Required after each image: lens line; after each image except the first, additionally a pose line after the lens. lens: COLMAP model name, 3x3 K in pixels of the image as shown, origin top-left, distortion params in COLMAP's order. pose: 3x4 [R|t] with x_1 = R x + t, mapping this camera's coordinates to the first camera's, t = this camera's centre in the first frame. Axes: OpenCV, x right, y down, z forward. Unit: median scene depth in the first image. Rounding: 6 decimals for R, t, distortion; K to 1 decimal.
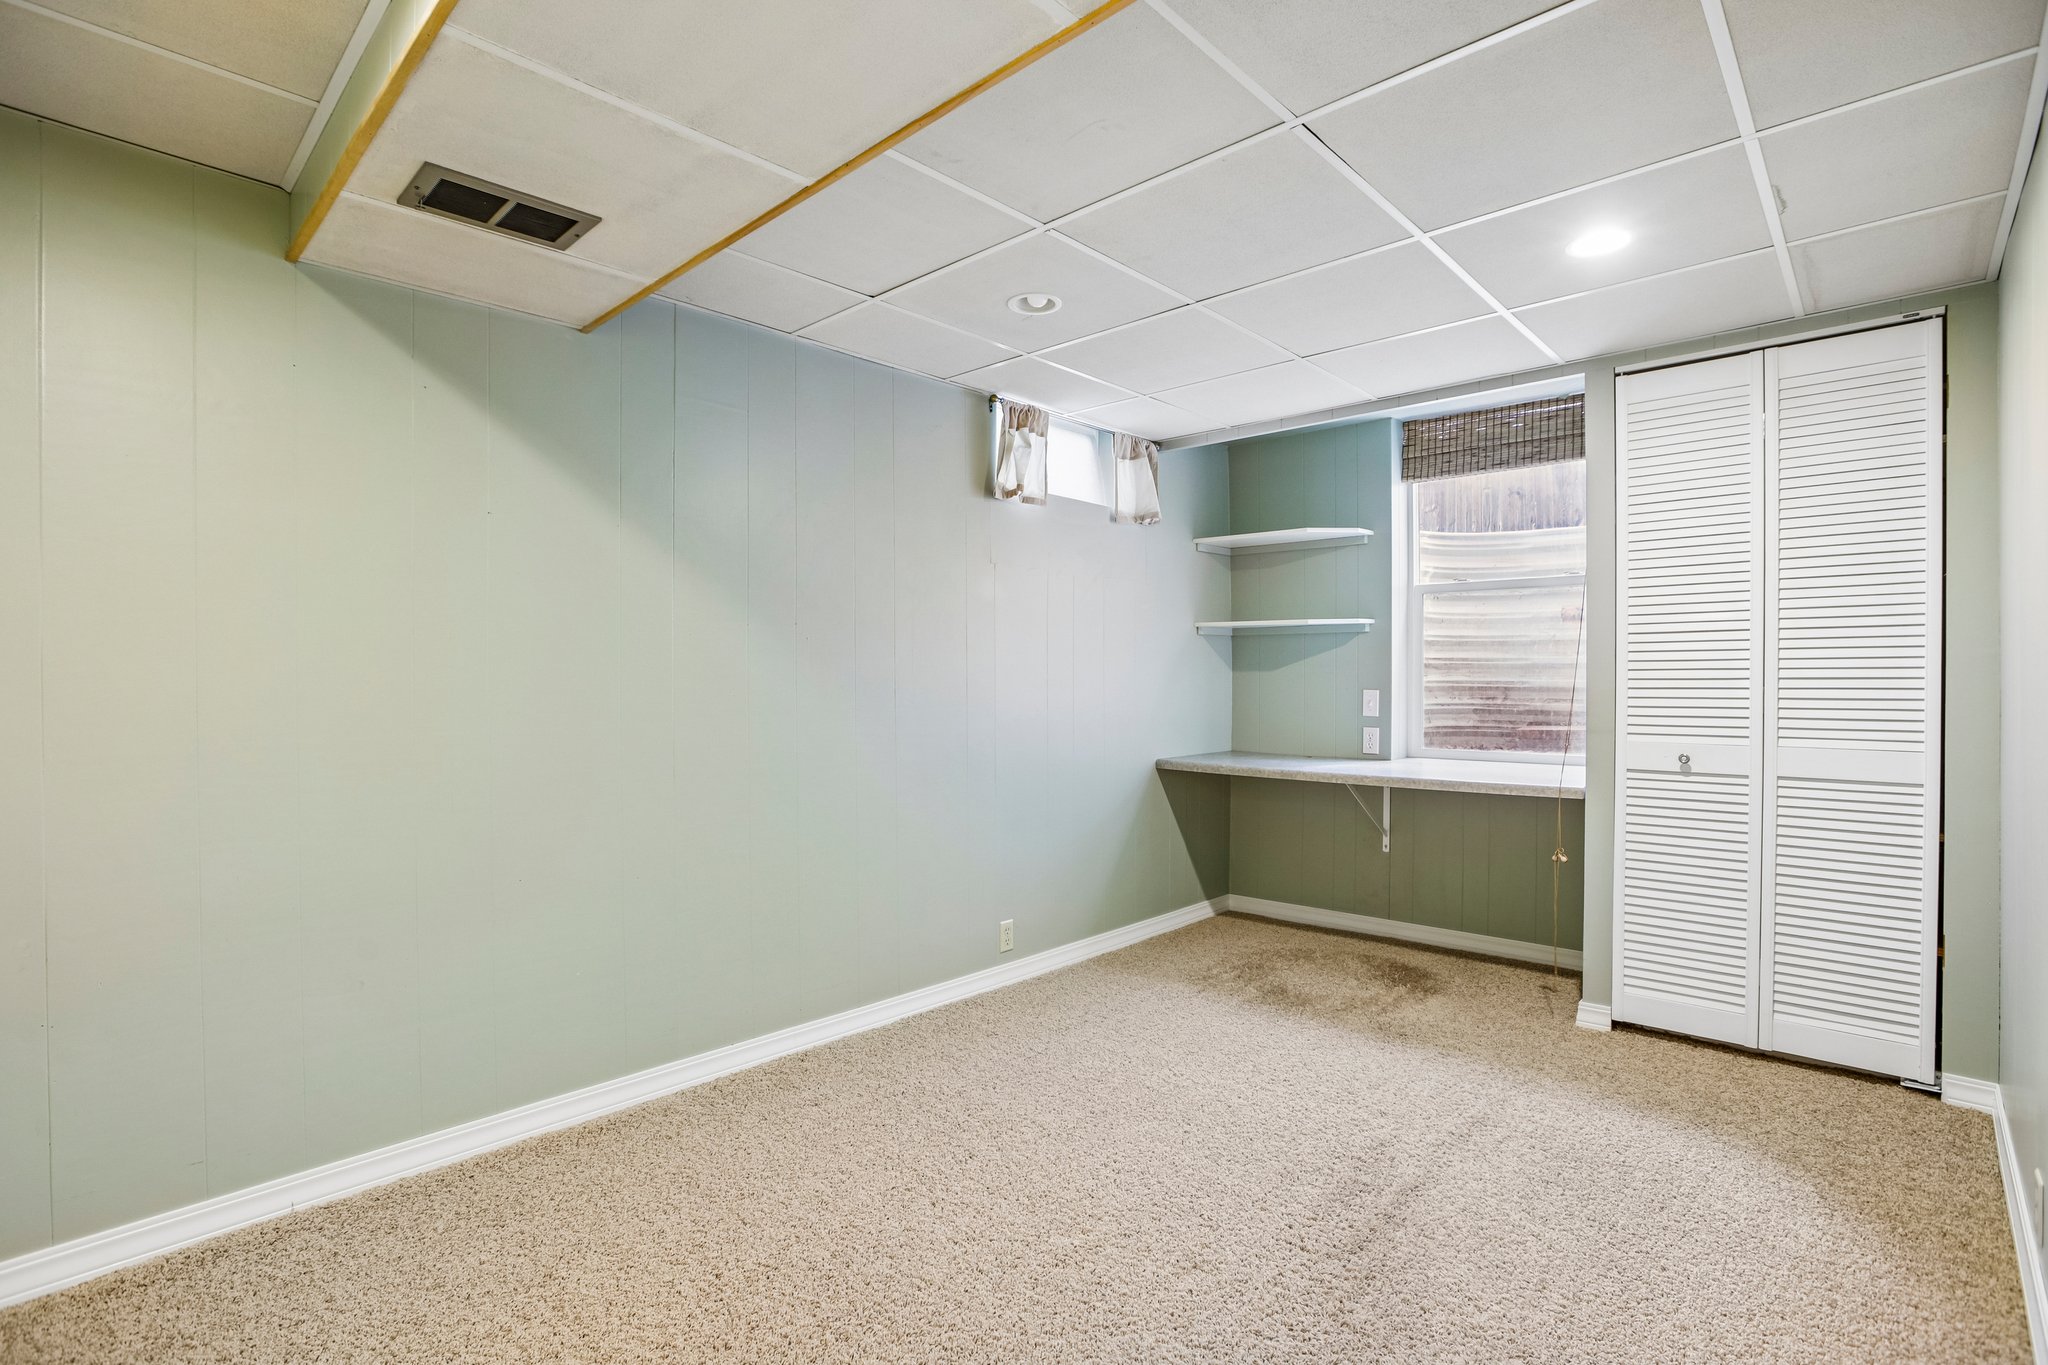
lens RADIAL K [[957.0, 0, 1022.0], [0, 957.0, 688.2], [0, 0, 1]] dist [-0.050510, 0.018636]
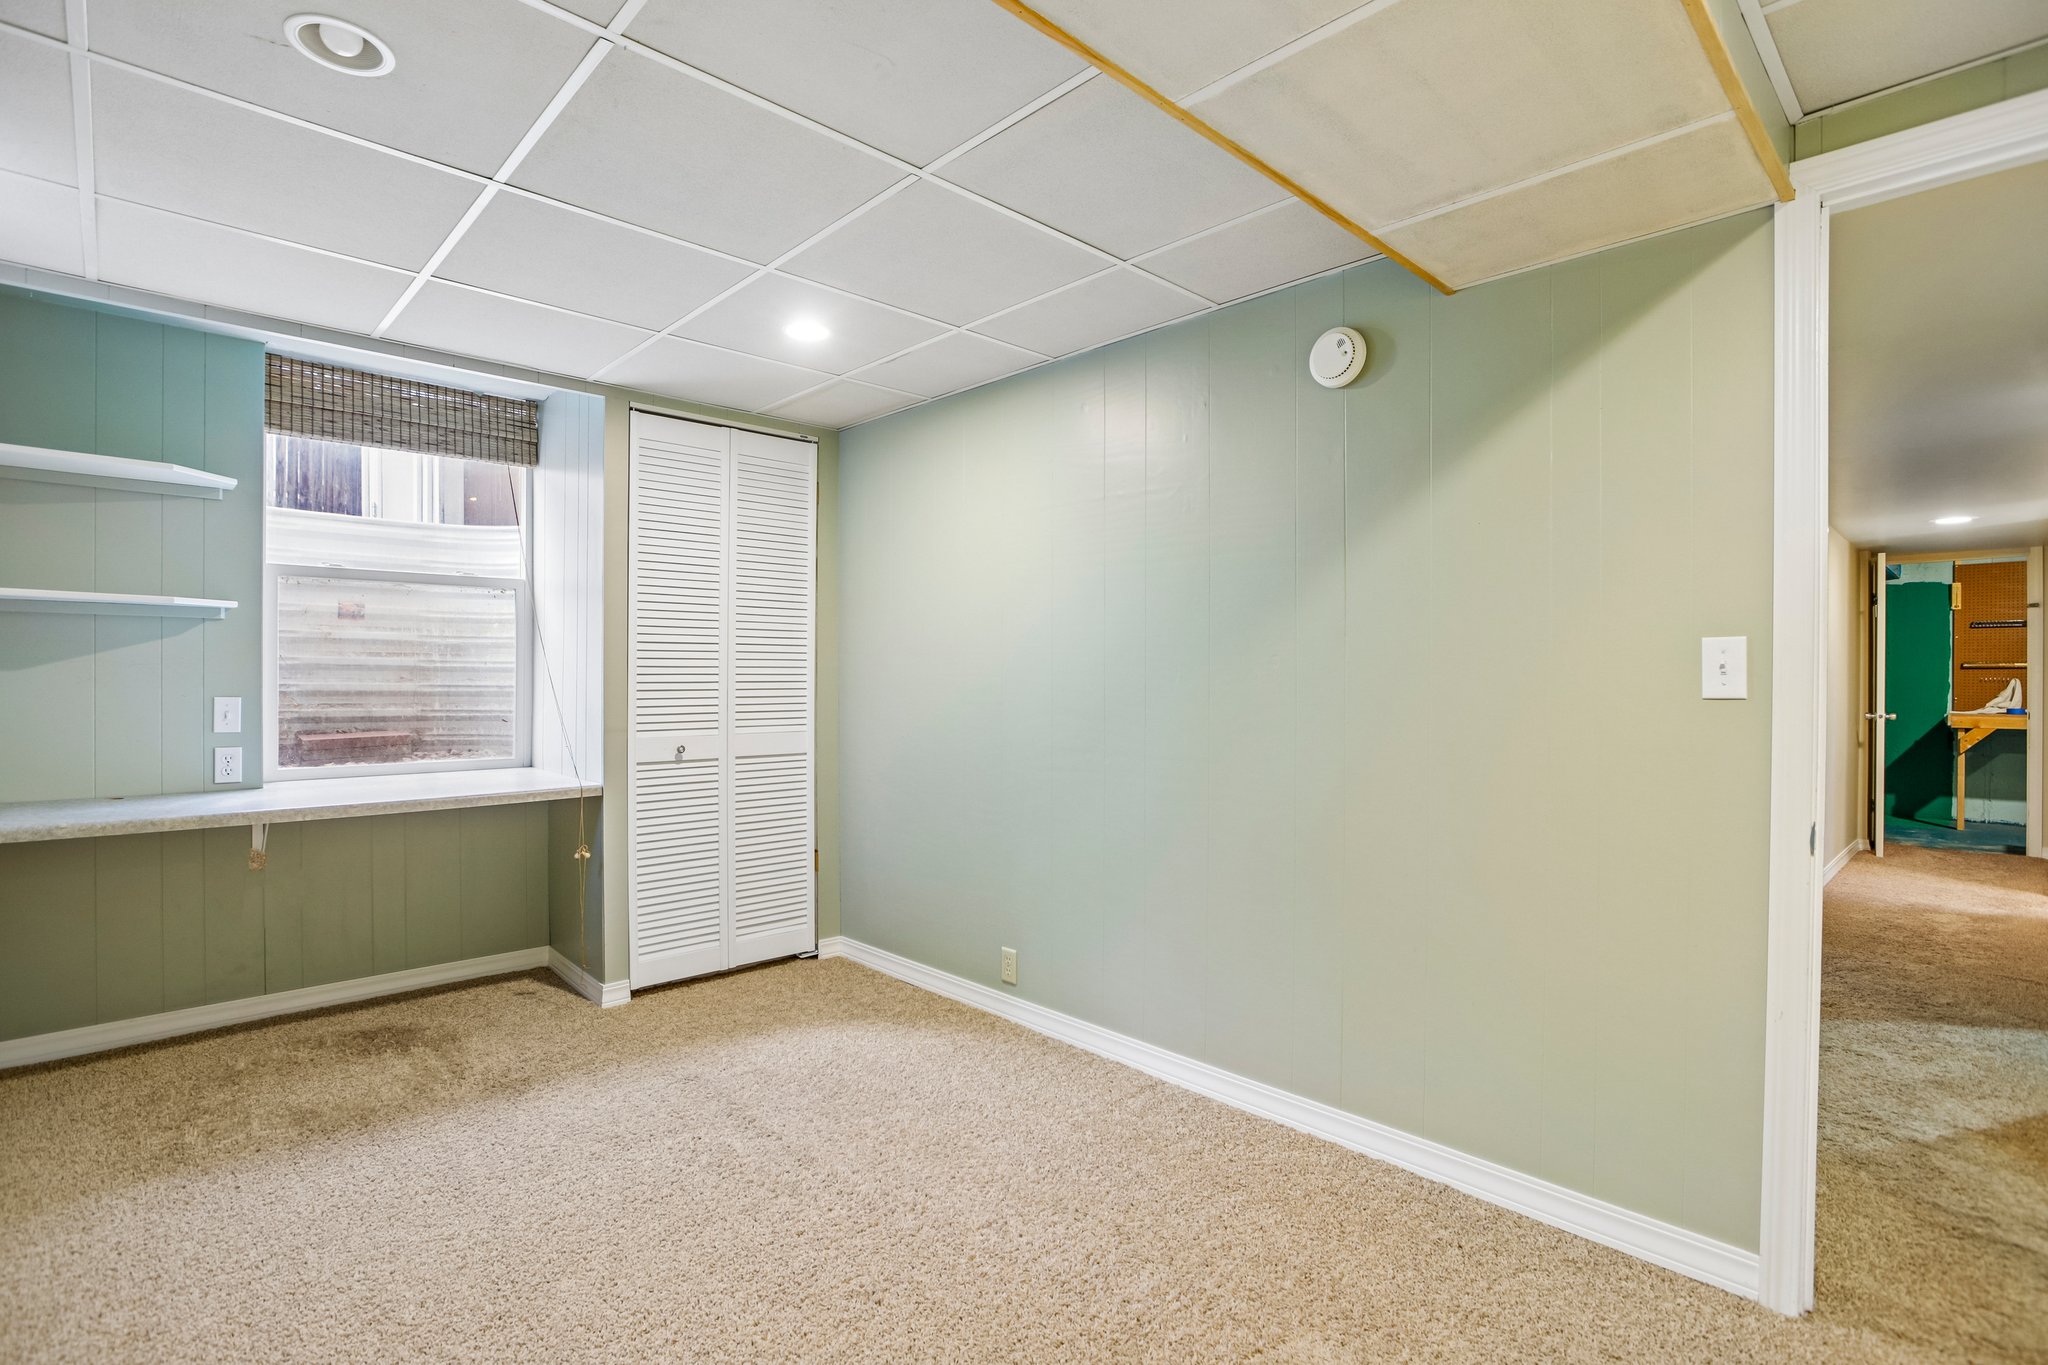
lens RADIAL K [[957.0, 0, 1022.0], [0, 957.0, 688.2], [0, 0, 1]] dist [-0.050510, 0.018636]
pose [[0.063708, -0.008684, 0.997931, -0.359840], [0.008299, 0.999932, 0.008172, -0.006661], [-0.997934, 0.007761, 0.063776, 0.370083]]
